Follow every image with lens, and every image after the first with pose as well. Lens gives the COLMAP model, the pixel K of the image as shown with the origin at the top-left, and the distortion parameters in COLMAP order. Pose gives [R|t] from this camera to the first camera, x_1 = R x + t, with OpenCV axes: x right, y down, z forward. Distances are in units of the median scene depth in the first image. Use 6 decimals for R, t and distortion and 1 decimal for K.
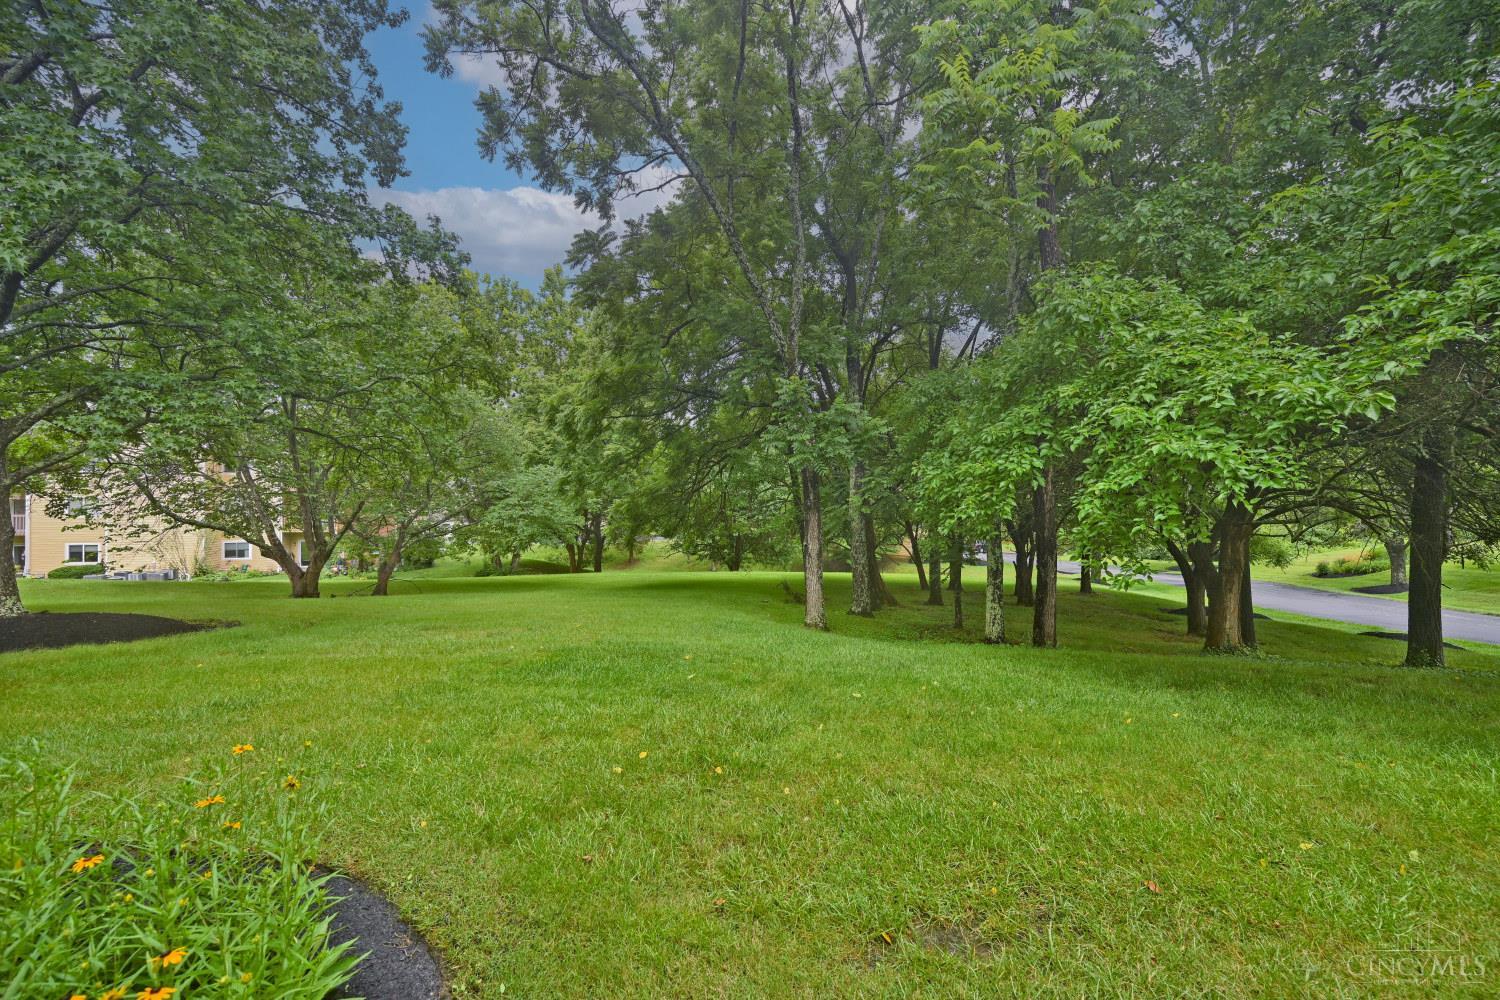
lens RADIAL K [[587.5, 0, 750.7], [0, 587.5, 510.0], [0, 0, 1]] dist [-0.002152, -0.000187]
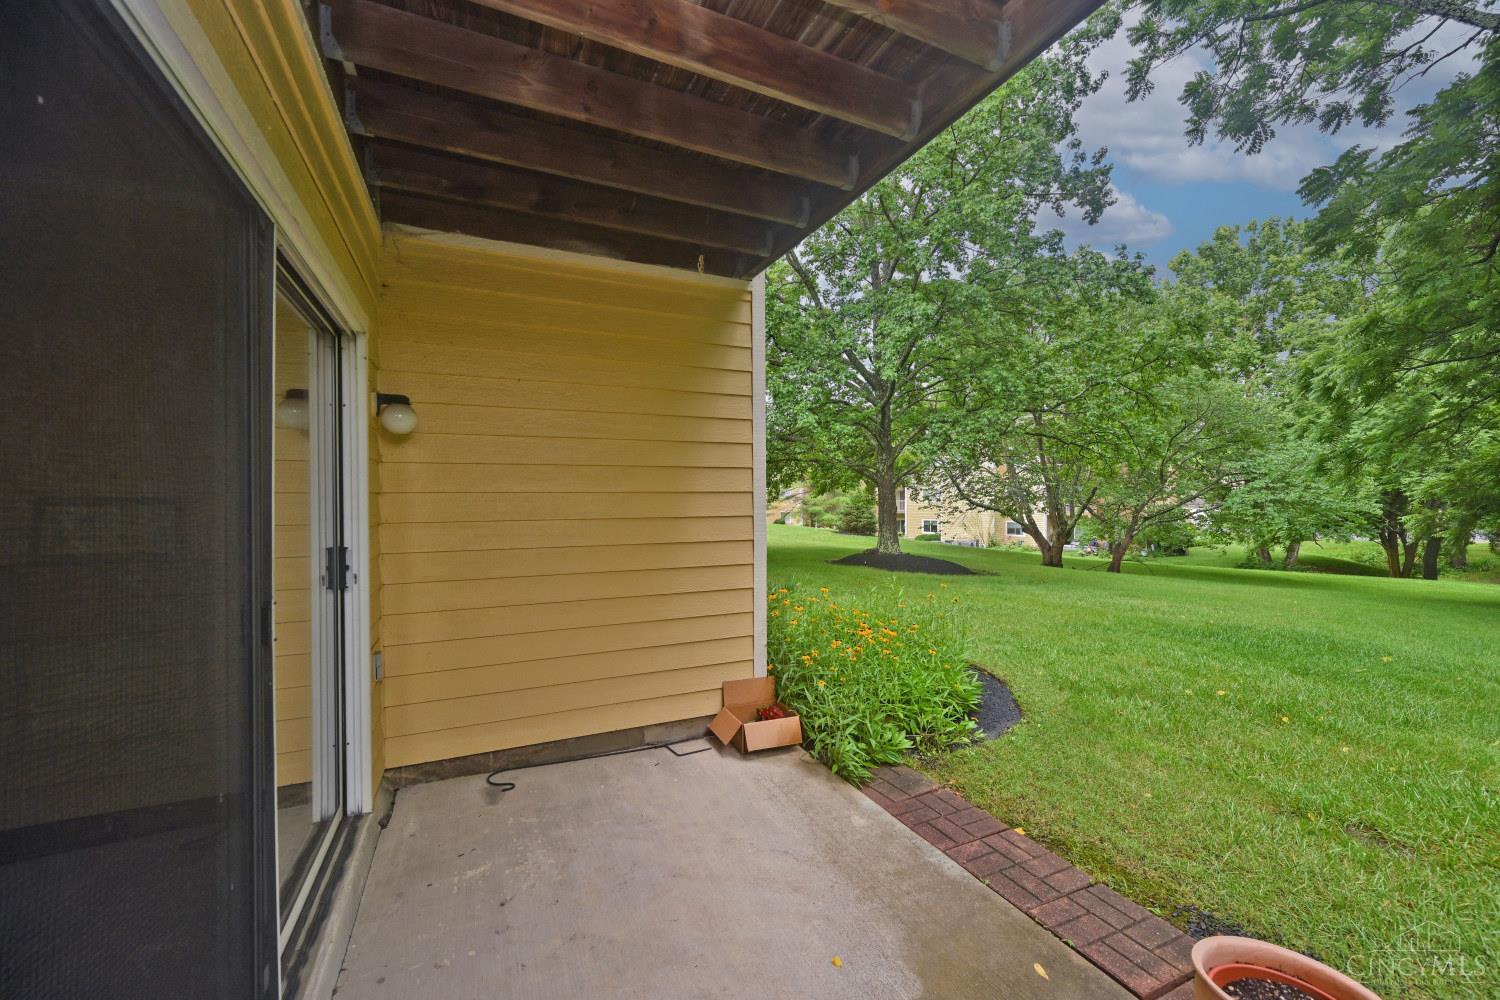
lens RADIAL K [[603.7, 0, 755.4], [0, 603.7, 503.5], [0, 0, 1]] dist [-0.001258, 0.000058]
pose [[0.419885, 0.002828, -0.907573, 0.191027], [0.008730, 0.999936, 0.007155, 0.003254], [0.907535, -0.010927, 0.419834, -0.137787]]
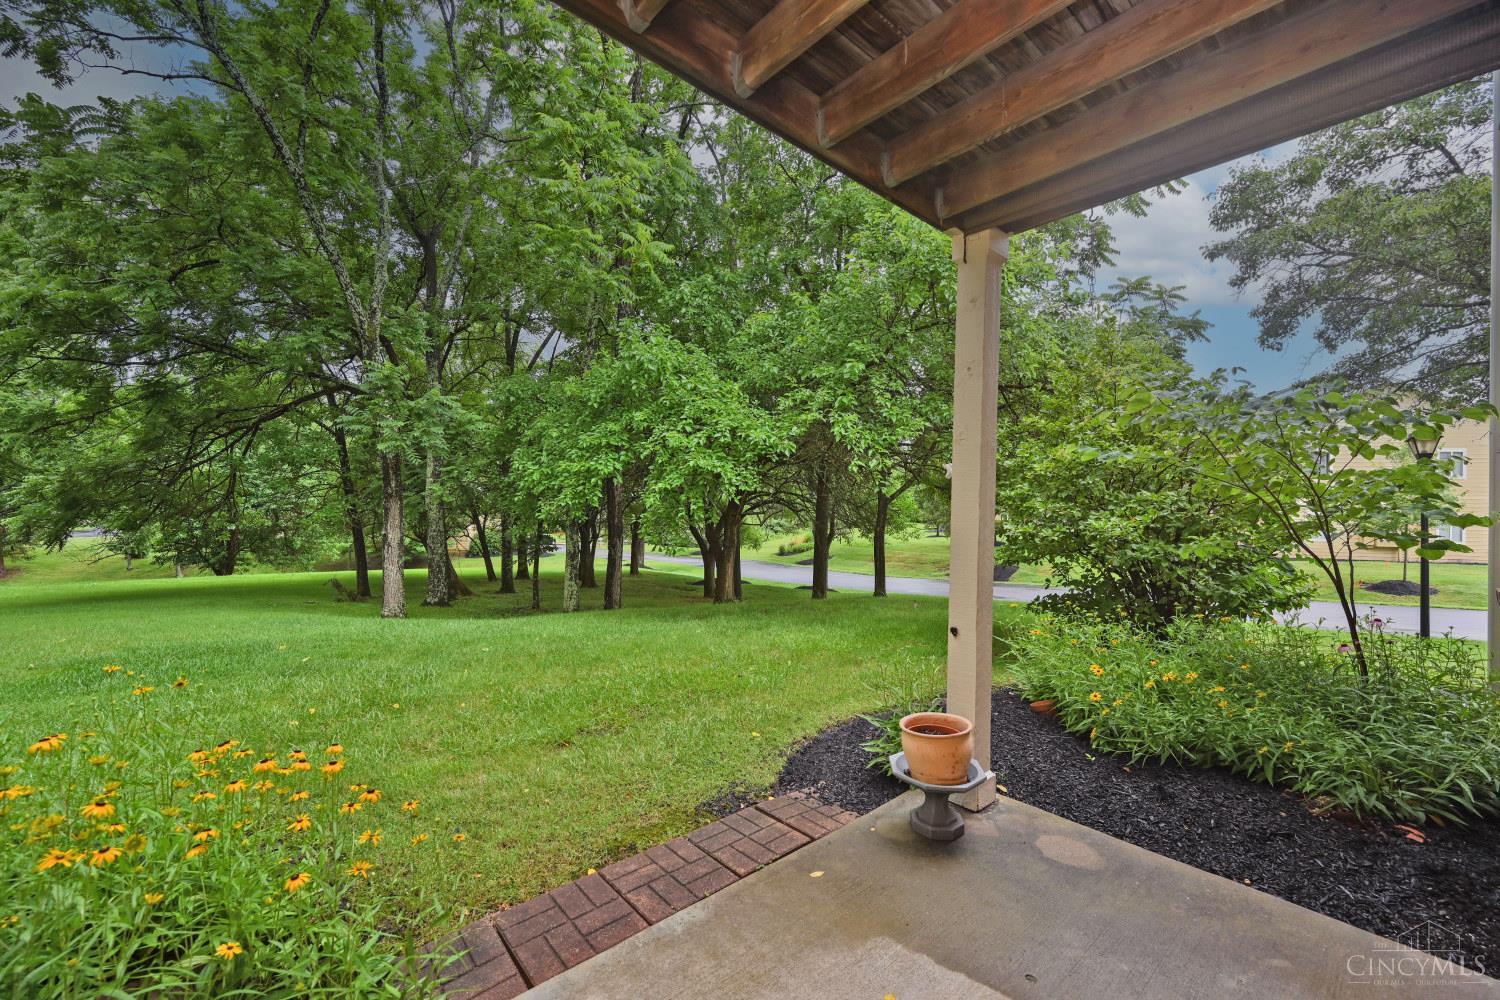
lens RADIAL K [[597.7, 0, 752.2], [0, 597.7, 507.9], [0, 0, 1]] dist [-0.001611, -0.000012]
pose [[0.752005, 0.014399, 0.659000, -0.108046], [-0.019697, 0.999806, 0.000632, 0.005171], [-0.658863, -0.013455, 0.752143, -0.139976]]
